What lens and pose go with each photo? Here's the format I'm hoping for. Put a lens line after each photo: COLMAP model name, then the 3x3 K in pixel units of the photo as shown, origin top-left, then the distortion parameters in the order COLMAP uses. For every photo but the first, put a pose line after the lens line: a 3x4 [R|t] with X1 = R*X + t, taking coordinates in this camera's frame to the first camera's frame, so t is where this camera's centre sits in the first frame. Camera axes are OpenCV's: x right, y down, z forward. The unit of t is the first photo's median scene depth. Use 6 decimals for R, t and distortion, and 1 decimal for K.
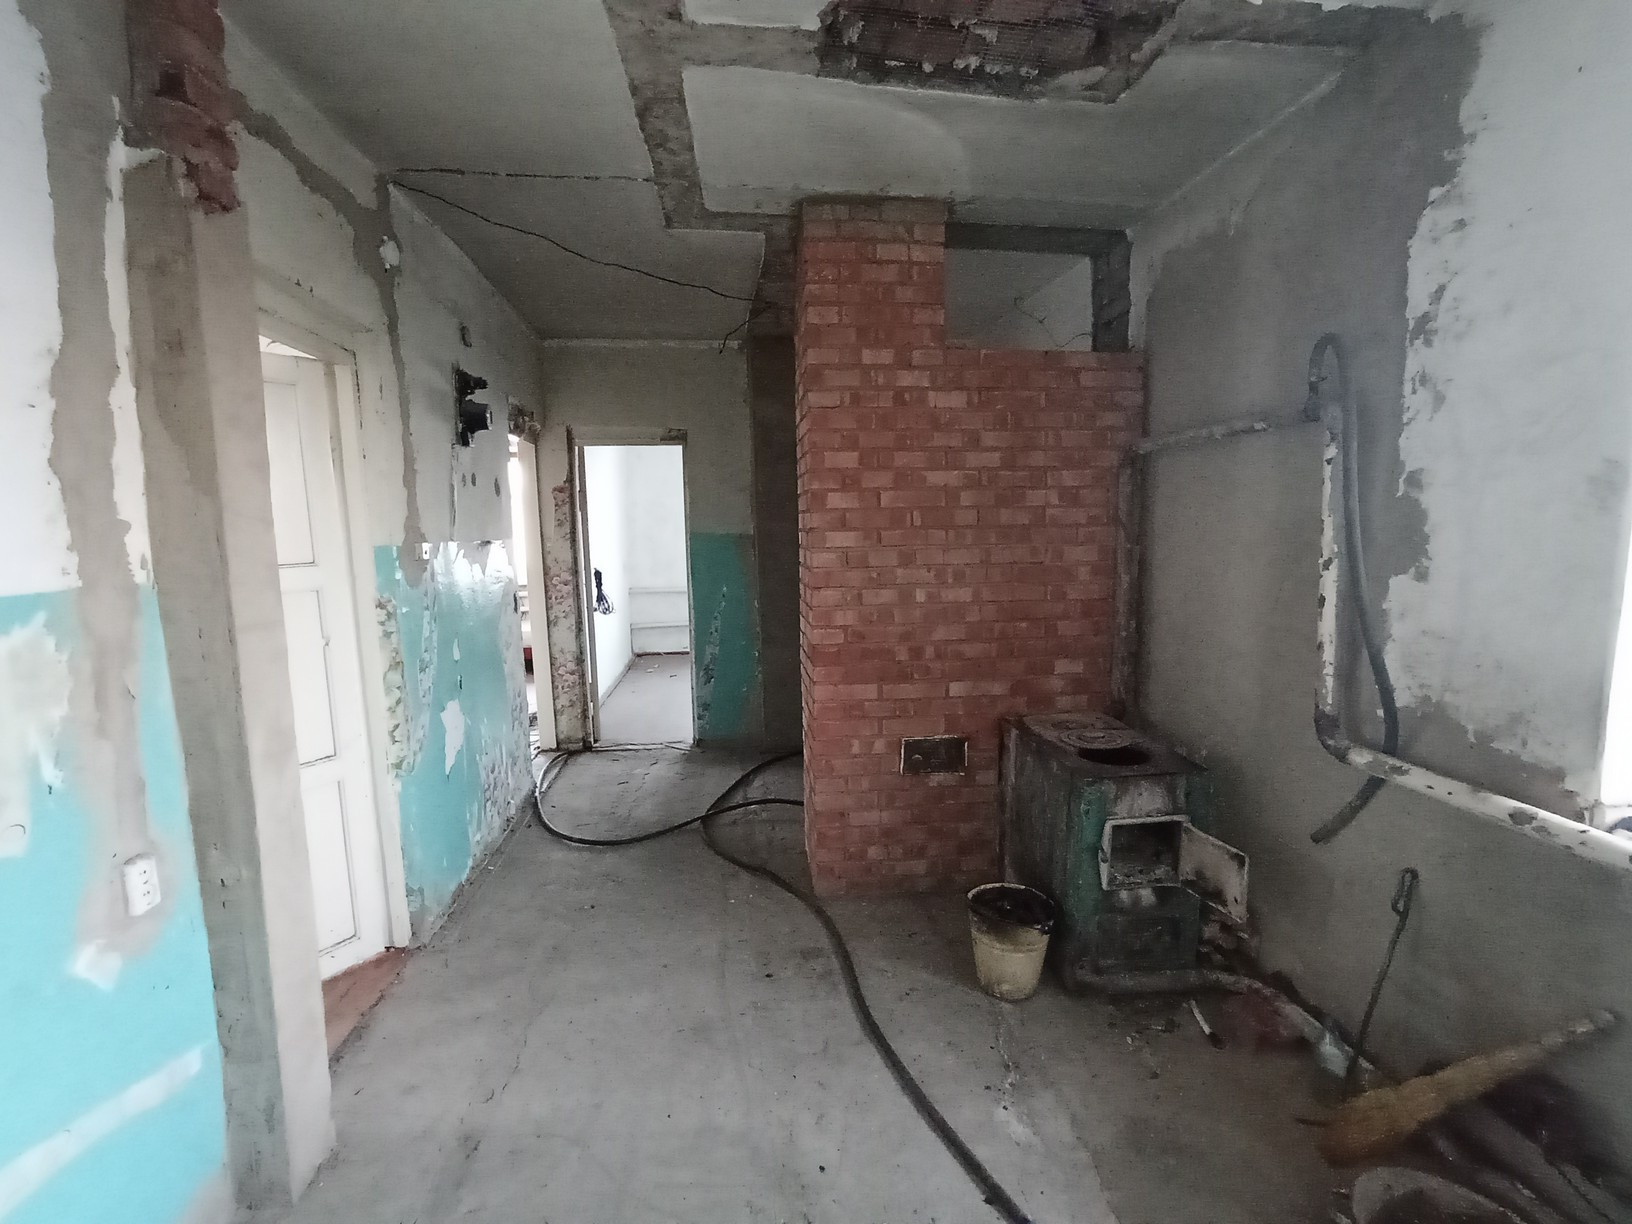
lens RADIAL K [[757.9, 0, 813.3], [0, 757.9, 607.3], [0, 0, 1]] dist [0.000608, -0.000011]
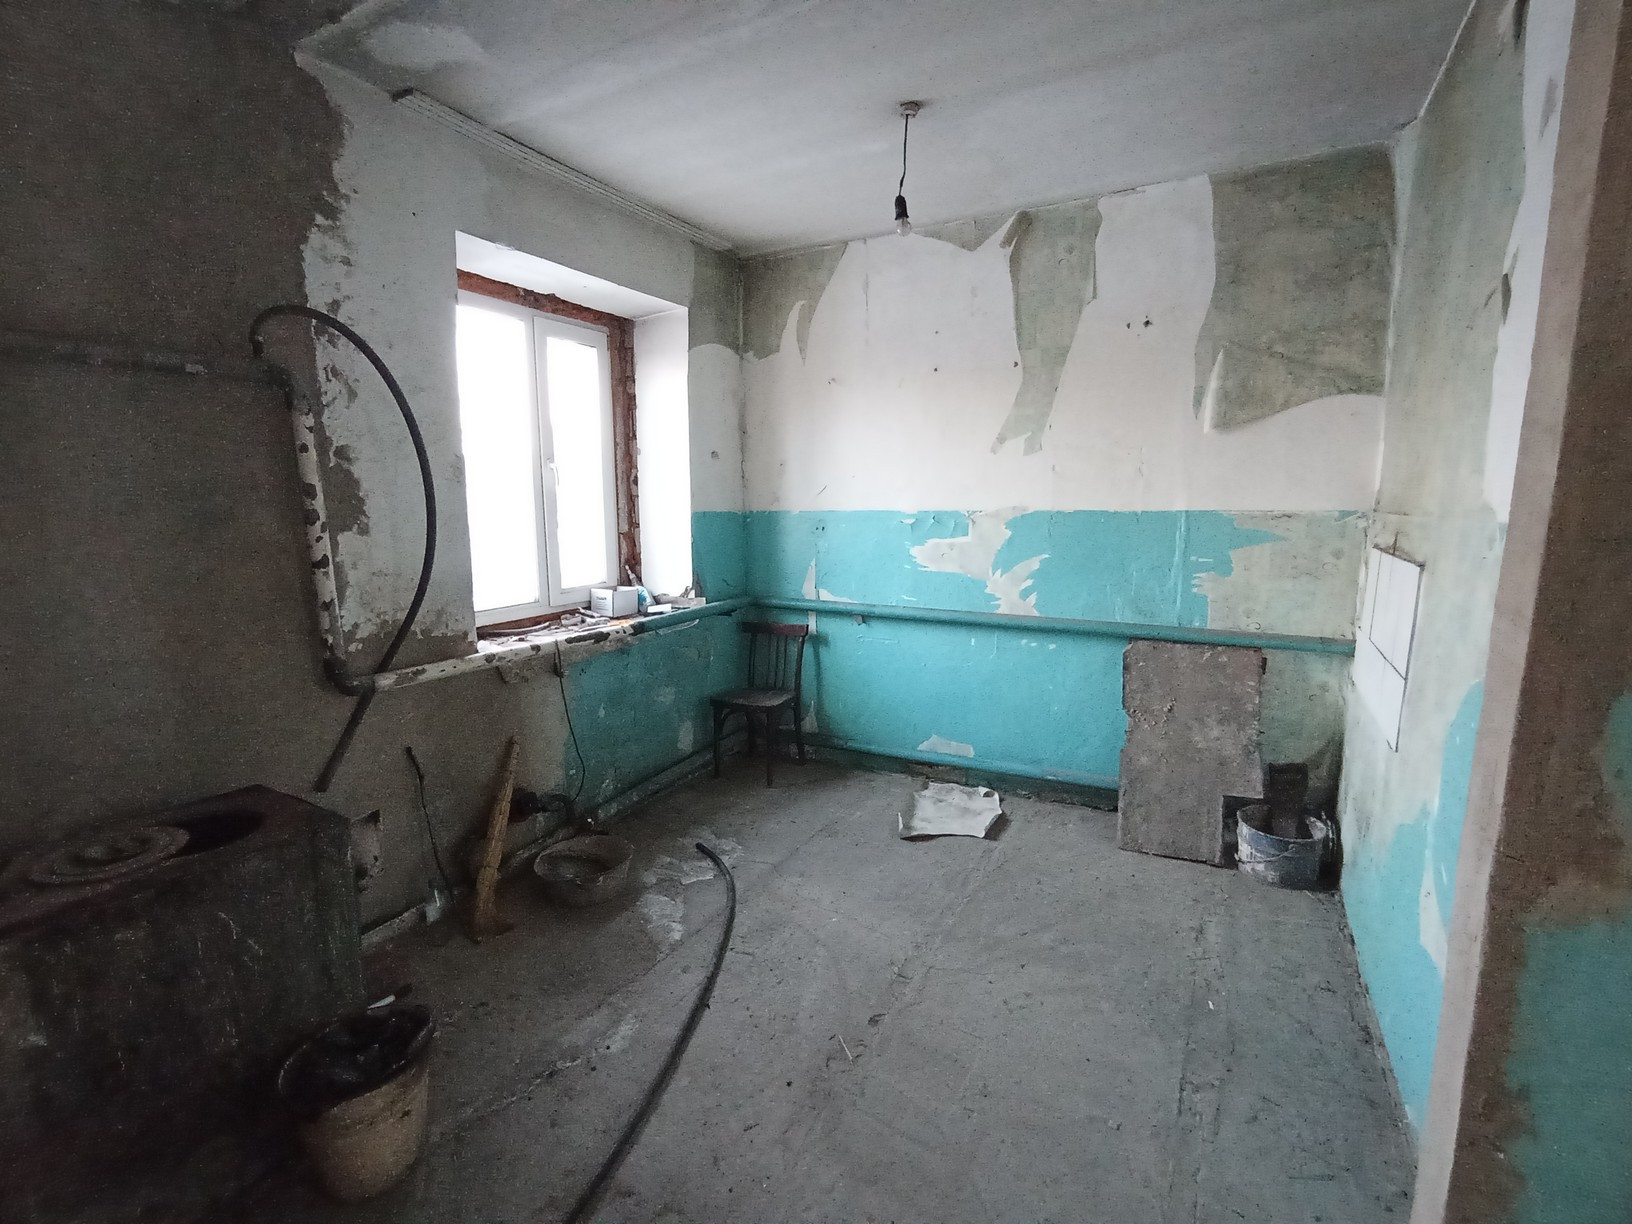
lens RADIAL K [[757.9, 0, 810.4], [0, 757.9, 618.7], [0, 0, 1]] dist [0.000608, -0.000011]
pose [[-0.816549, -0.064235, 0.573692, -0.559519], [0.086205, 0.969079, 0.231204, -0.128418], [-0.570804, 0.238245, -0.785762, 1.606989]]
